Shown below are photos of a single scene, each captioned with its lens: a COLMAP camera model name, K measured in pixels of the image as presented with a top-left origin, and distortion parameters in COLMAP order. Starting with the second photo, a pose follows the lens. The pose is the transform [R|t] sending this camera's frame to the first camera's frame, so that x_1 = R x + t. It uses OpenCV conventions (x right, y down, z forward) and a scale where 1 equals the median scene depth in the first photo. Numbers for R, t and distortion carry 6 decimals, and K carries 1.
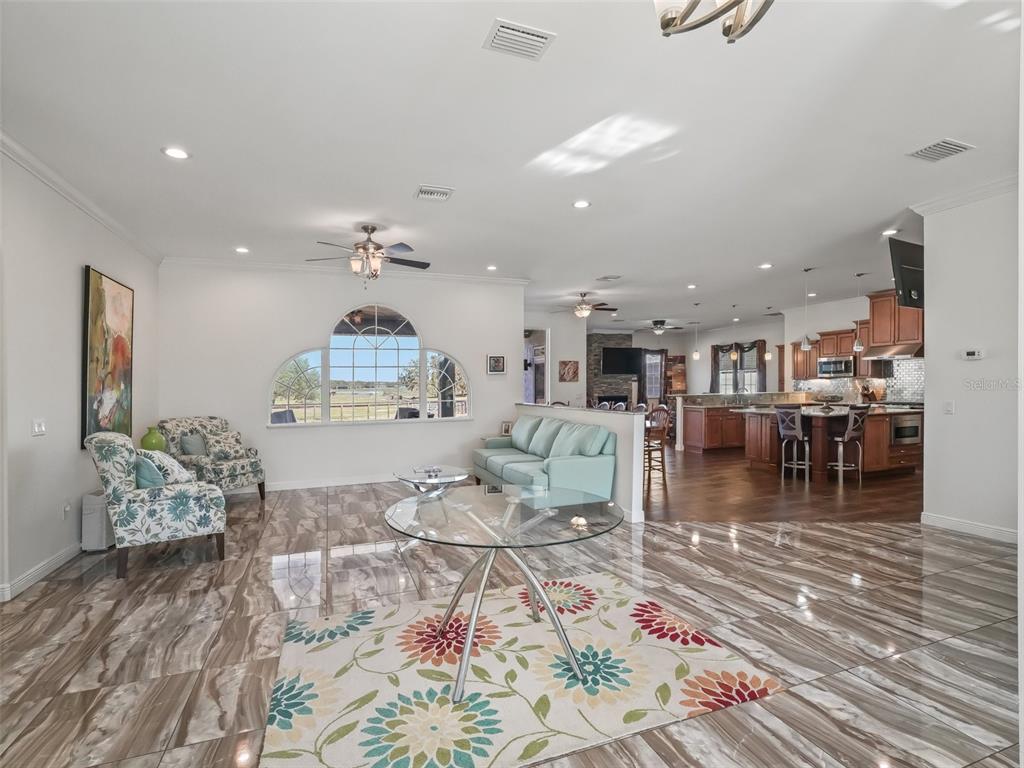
lens RADIAL K [[480.0, 0, 509.5], [0, 480.0, 395.2], [0, 0, 1]] dist [-0.001265, -0.000460]
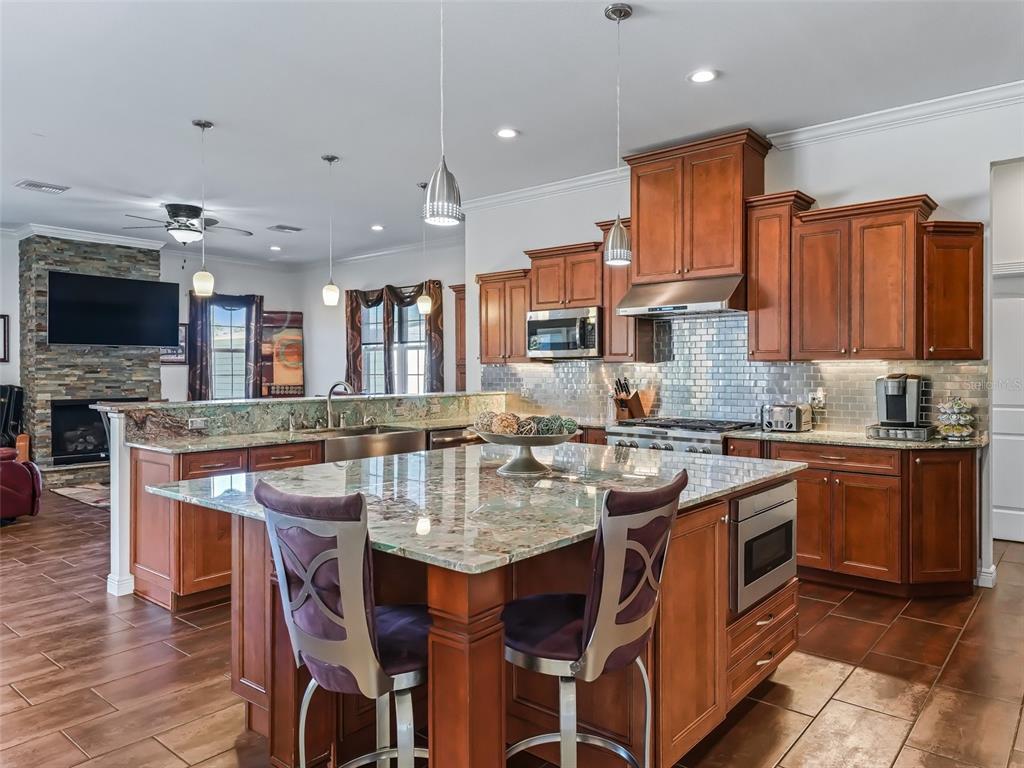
lens RADIAL K [[686.9, 0, 508.2], [0, 686.9, 377.8], [0, 0, 1]] dist [0.029006, 0.001599]
pose [[0.873816, 0.009257, 0.486169, 0.344711], [-0.001462, 0.999864, -0.016409, -0.010930], [-0.486255, 0.013628, 0.873711, 0.495457]]
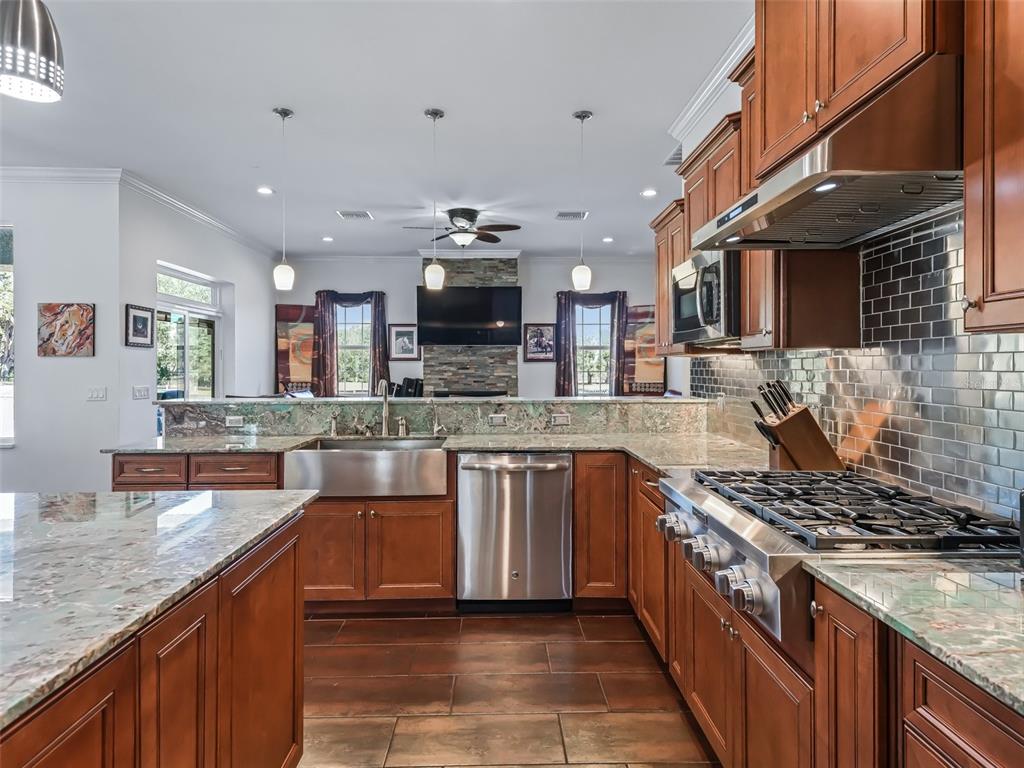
lens RADIAL K [[617.6, 0, 519.9], [0, 617.6, 355.1], [0, 0, 1]] dist [0.034525, 0.000190]
pose [[0.948631, 0.008533, -0.316271, 0.673074], [-0.021514, 0.999062, -0.037573, -0.018781], [0.315654, 0.042447, 0.947925, 0.669144]]
